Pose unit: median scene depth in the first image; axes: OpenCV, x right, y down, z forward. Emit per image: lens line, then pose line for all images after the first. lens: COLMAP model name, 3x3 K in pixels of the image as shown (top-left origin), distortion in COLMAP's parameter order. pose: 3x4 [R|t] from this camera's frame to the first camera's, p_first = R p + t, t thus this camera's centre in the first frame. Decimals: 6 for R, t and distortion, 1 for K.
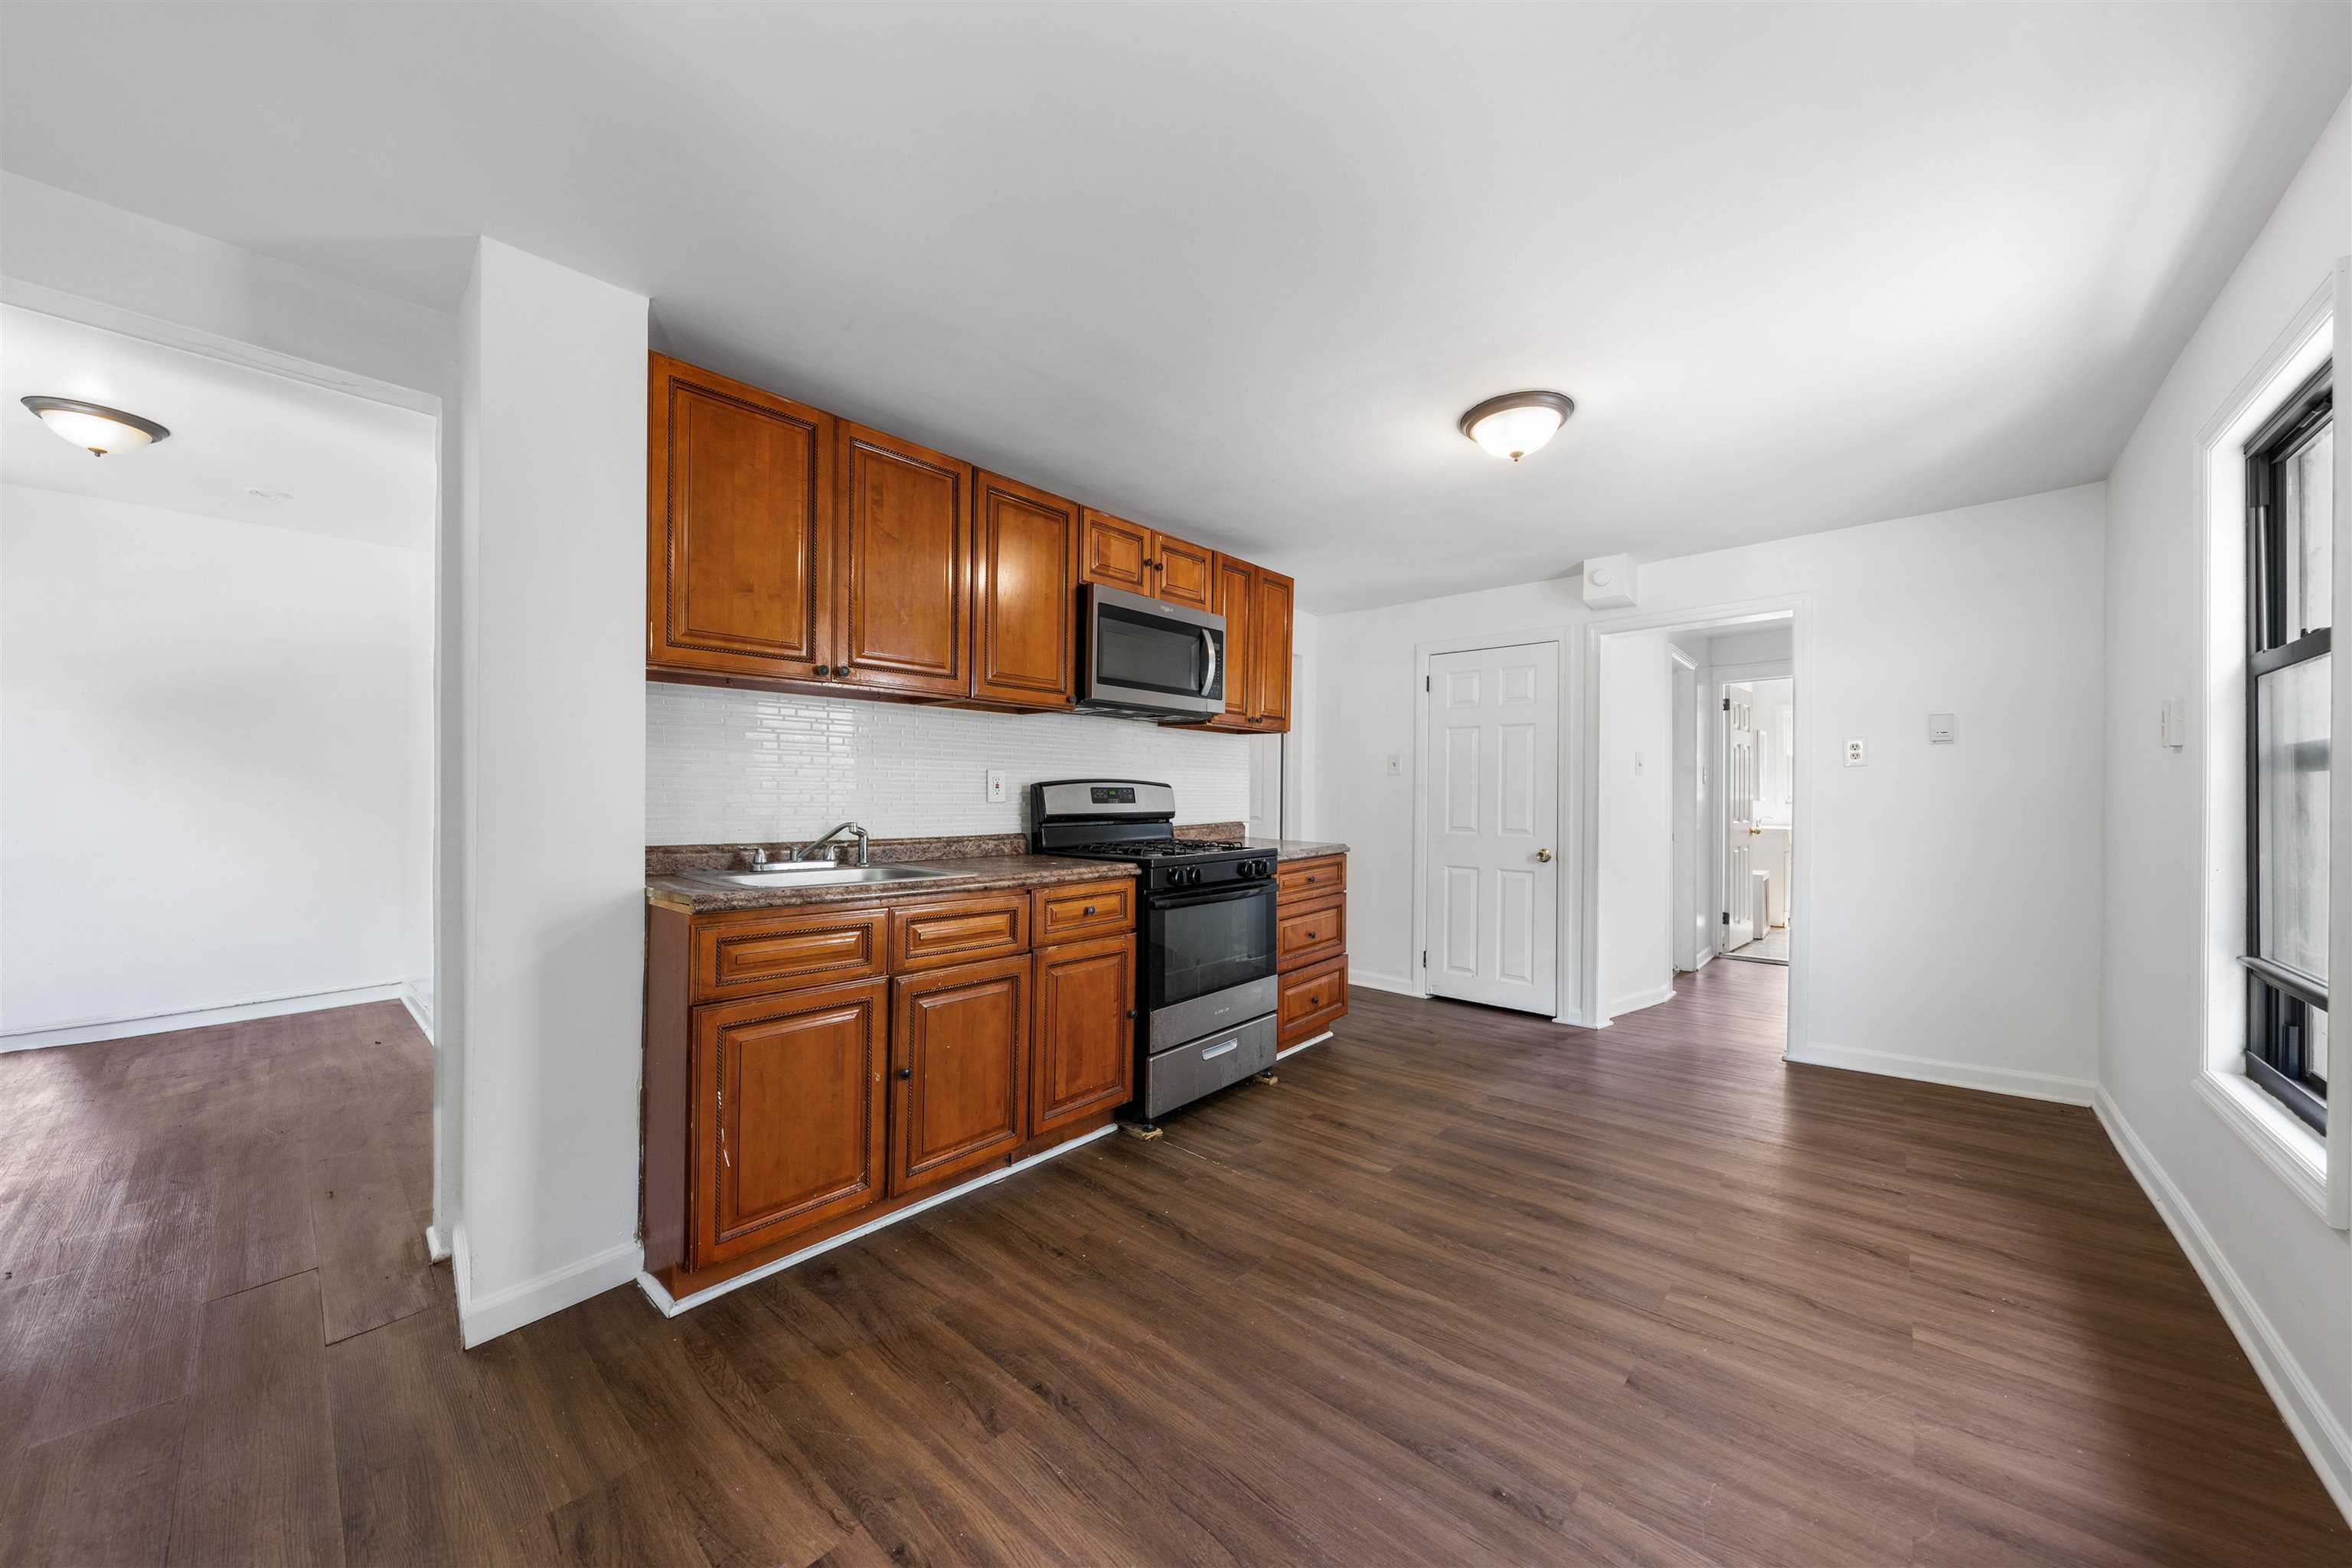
lens RADIAL K [[820.2, 0, 1188.3], [0, 820.2, 797.7], [0, 0, 1]] dist [-0.001530, -0.000107]
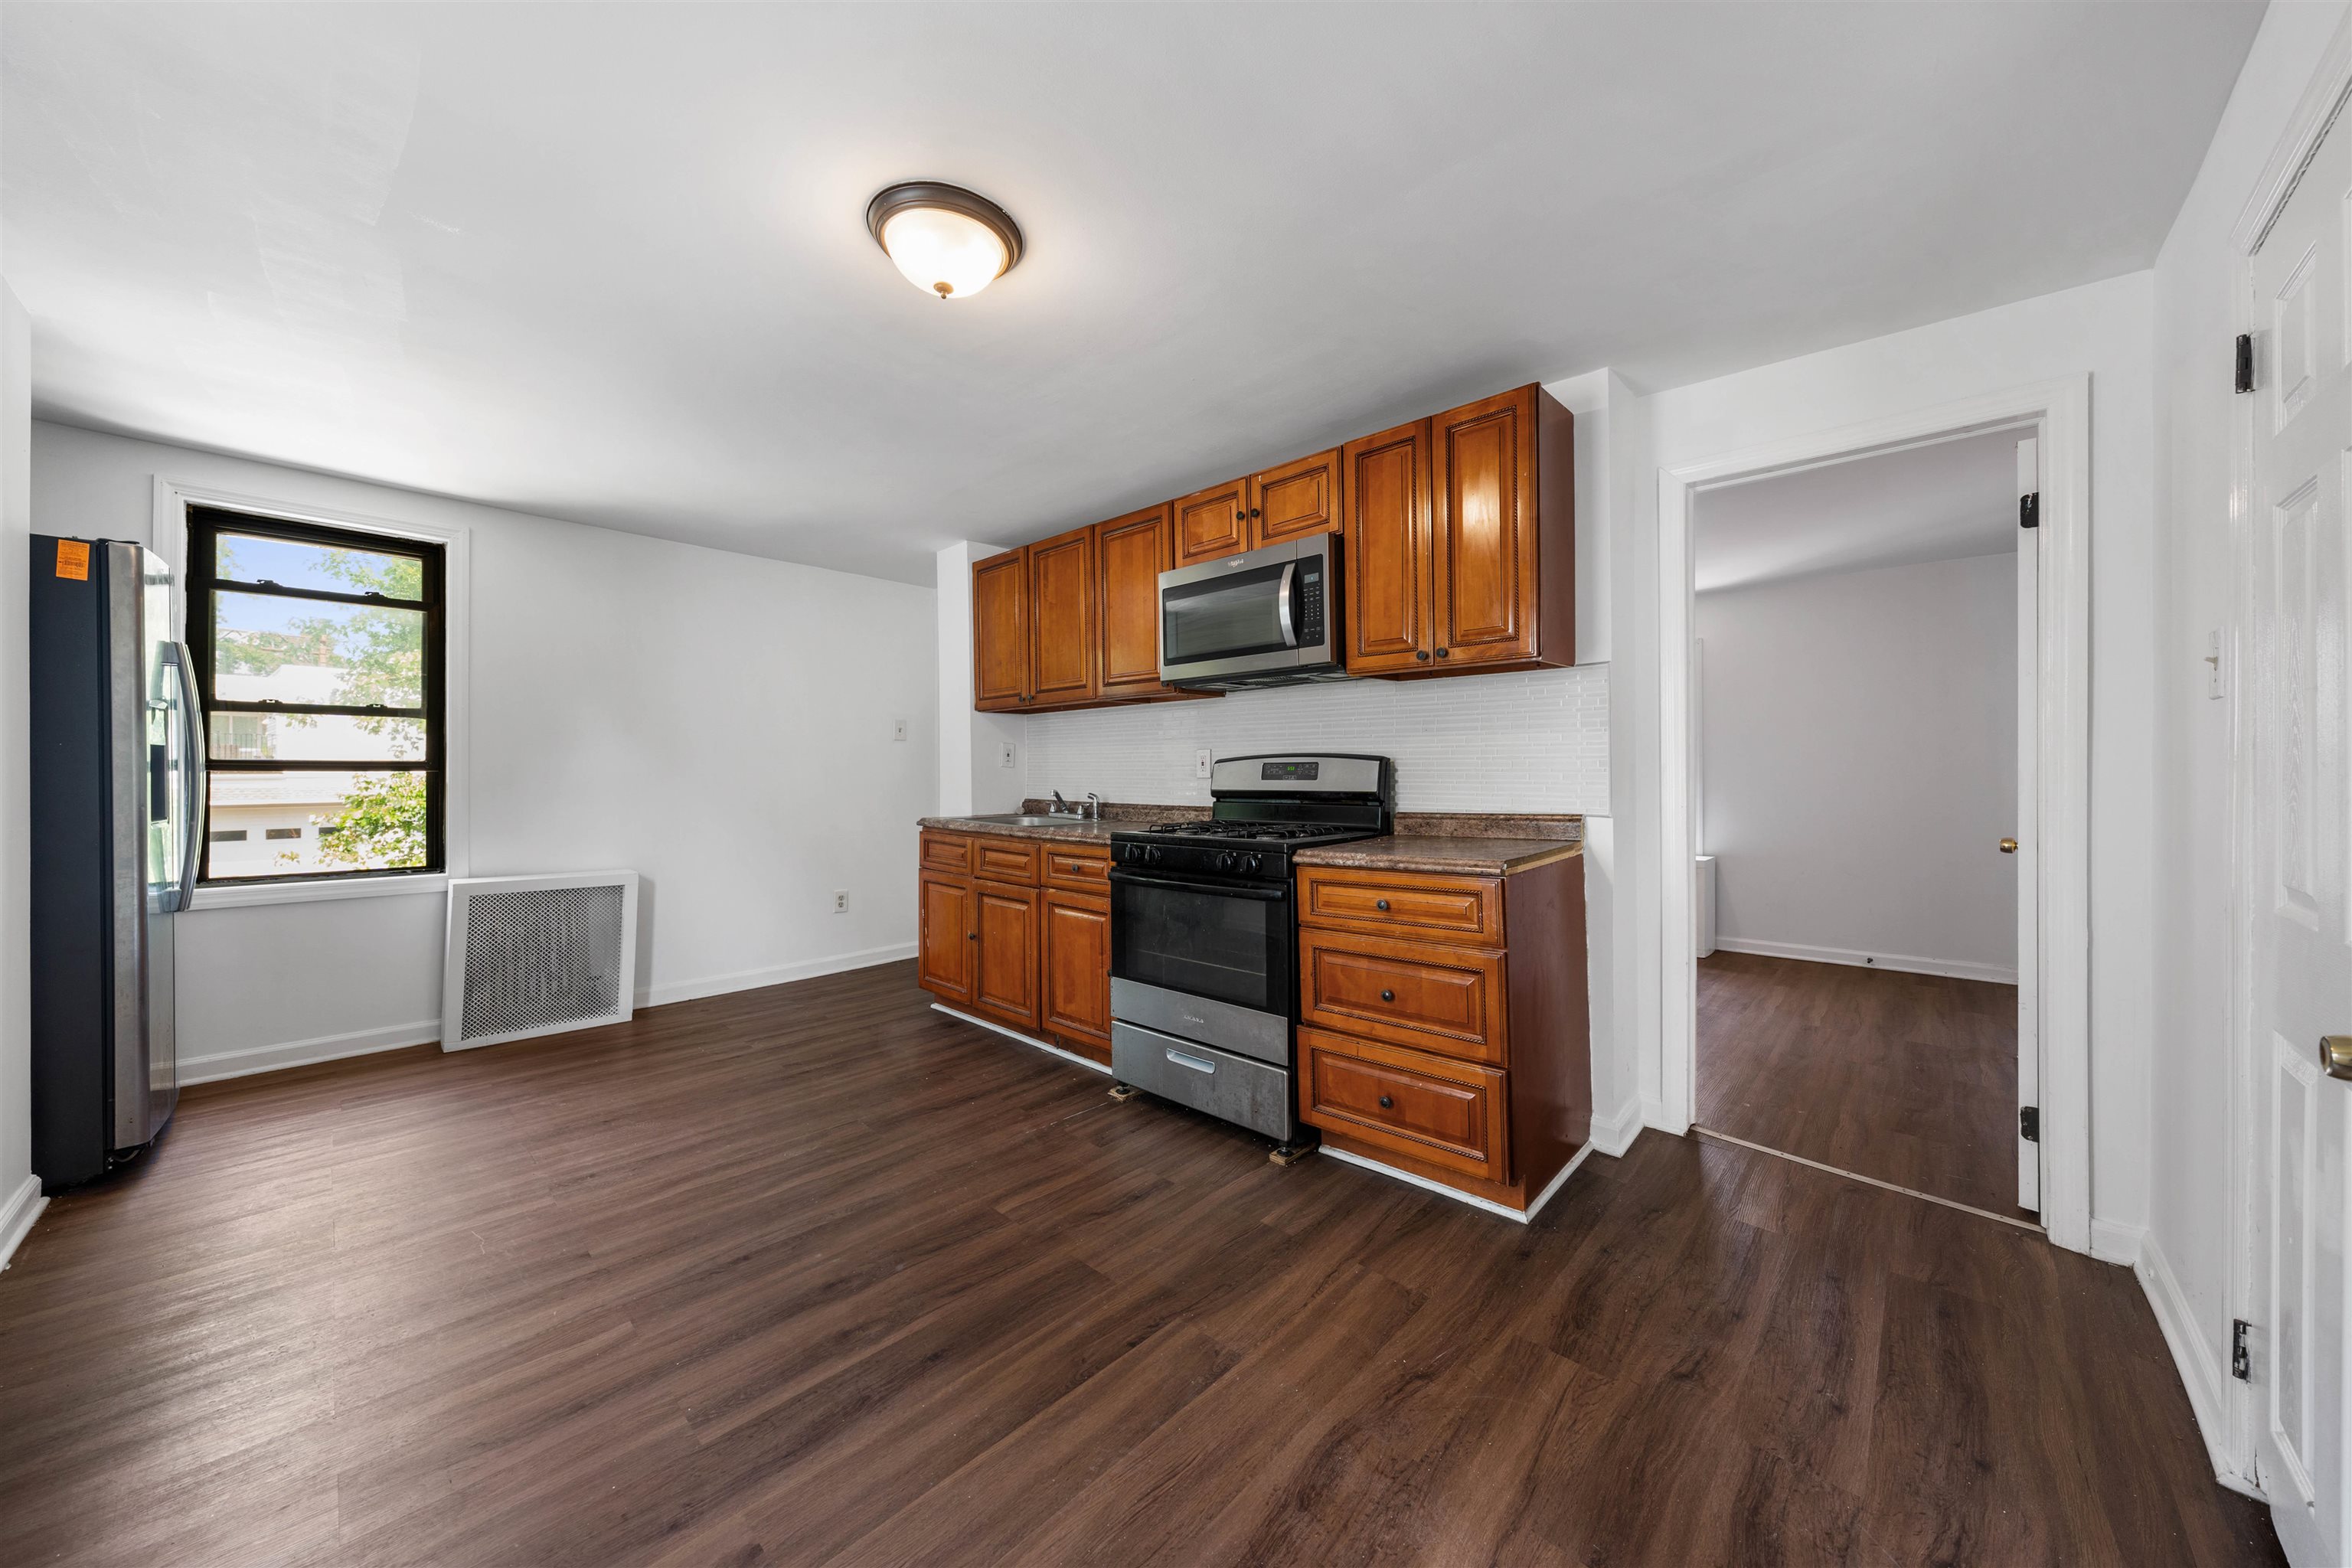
lens RADIAL K [[813.8, 0, 1174.0], [0, 813.8, 771.6], [0, 0, 1]] dist [-0.001495, -0.000204]
pose [[-0.034989, -0.001729, -0.999386, 1.053286], [0.001321, 0.999998, -0.001777, -0.001282], [0.999387, -0.001383, -0.034987, 1.175223]]
